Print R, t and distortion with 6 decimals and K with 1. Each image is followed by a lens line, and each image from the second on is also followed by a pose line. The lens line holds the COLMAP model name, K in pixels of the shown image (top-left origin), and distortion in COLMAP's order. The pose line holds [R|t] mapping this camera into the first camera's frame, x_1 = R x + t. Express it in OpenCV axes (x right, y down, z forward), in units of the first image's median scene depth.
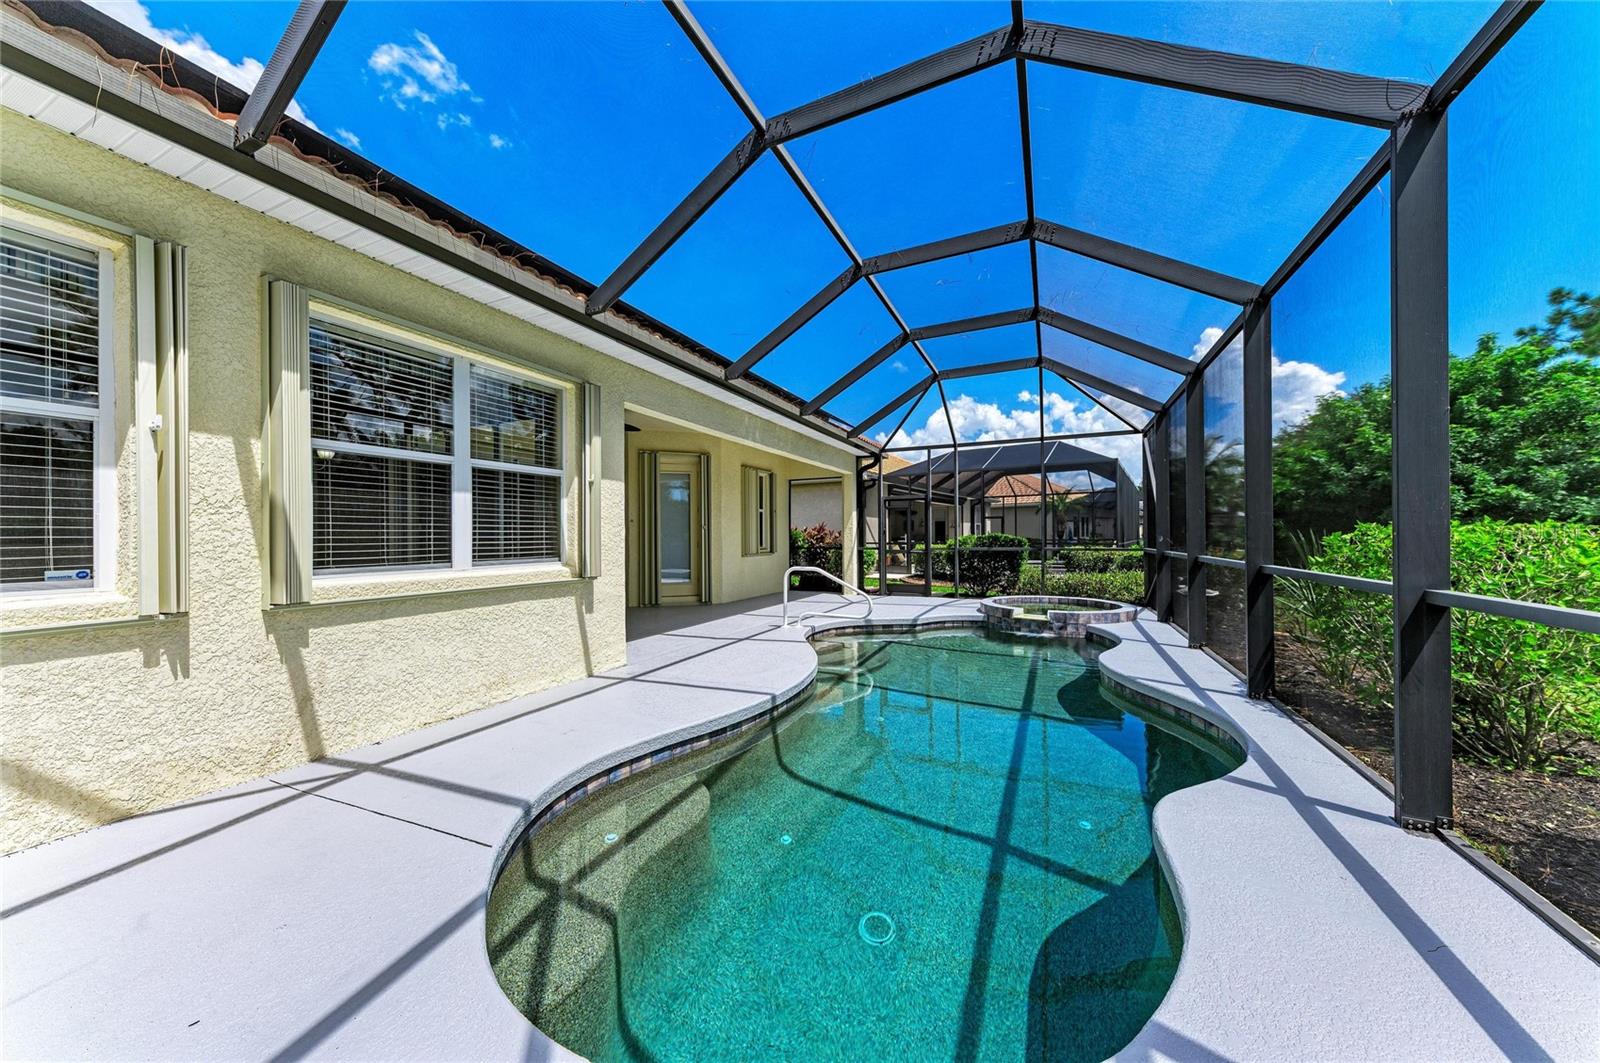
lens RADIAL K [[549.1, 0, 781.8], [0, 549.1, 534.5], [0, 0, 1]] dist [0.013656, -0.002268]
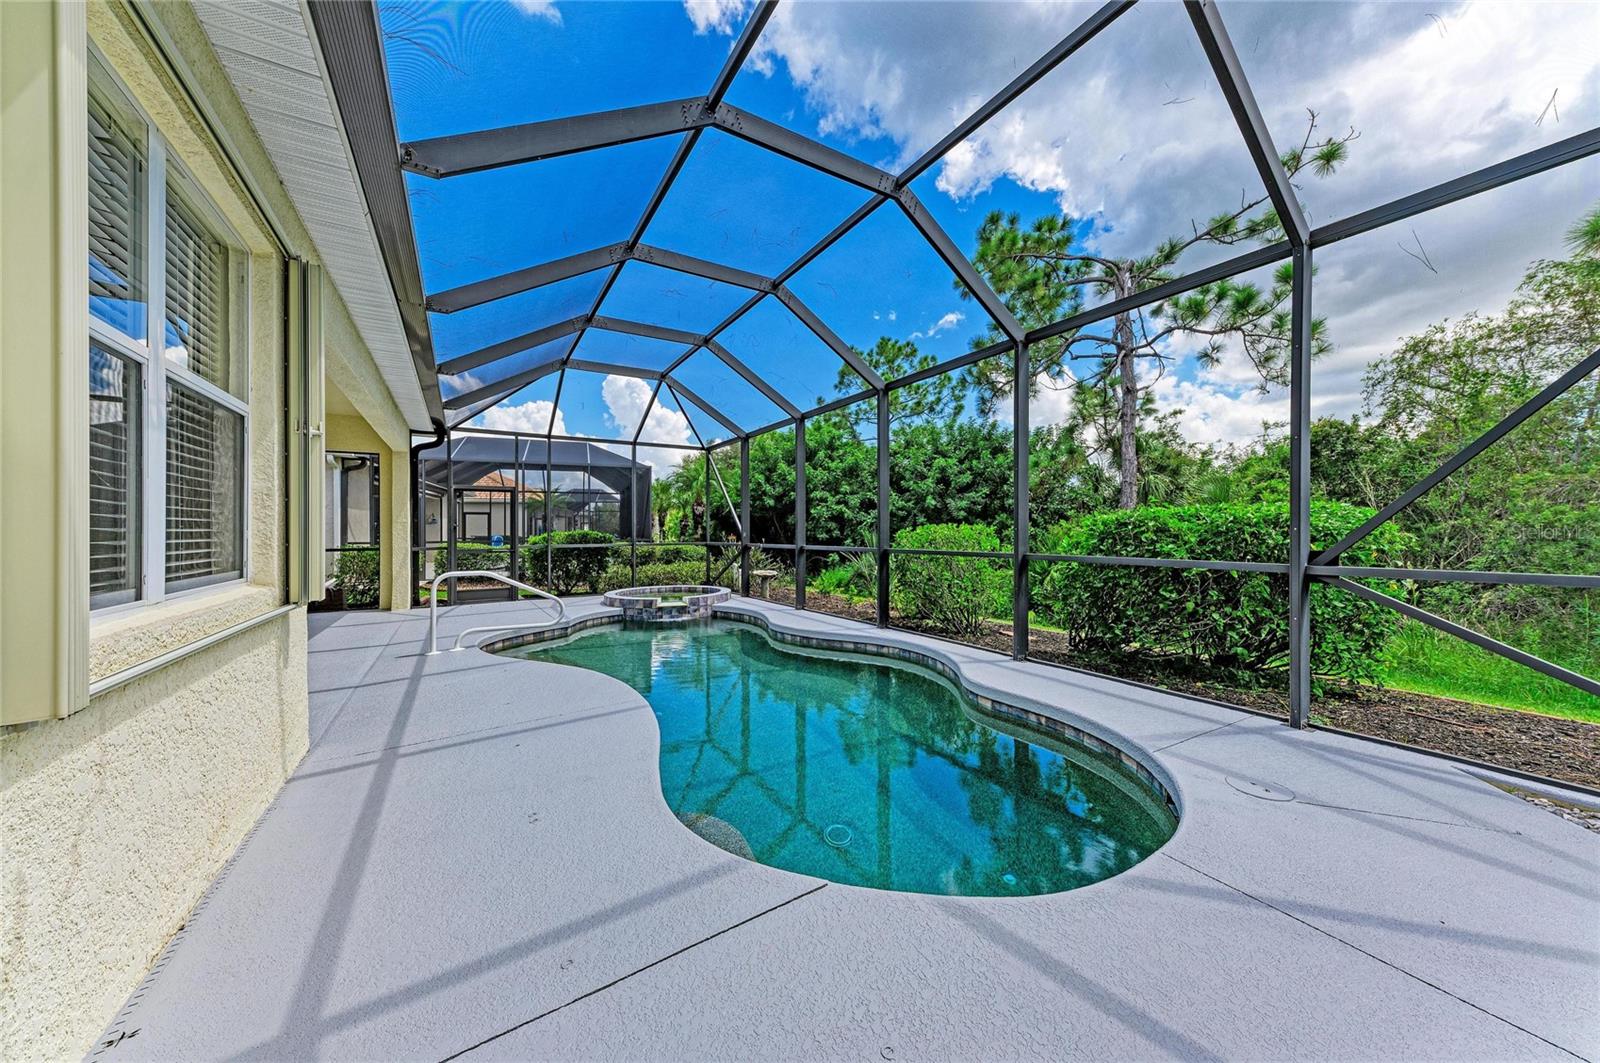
lens RADIAL K [[549.1, 0, 807.2], [0, 549.1, 533.1], [0, 0, 1]] dist [0.013656, -0.002268]
pose [[0.536003, -0.000426, 0.844216, -0.316567], [-0.000710, 0.999999, 0.000955, 0.003189], [-0.844216, -0.001111, 0.536002, 0.148636]]
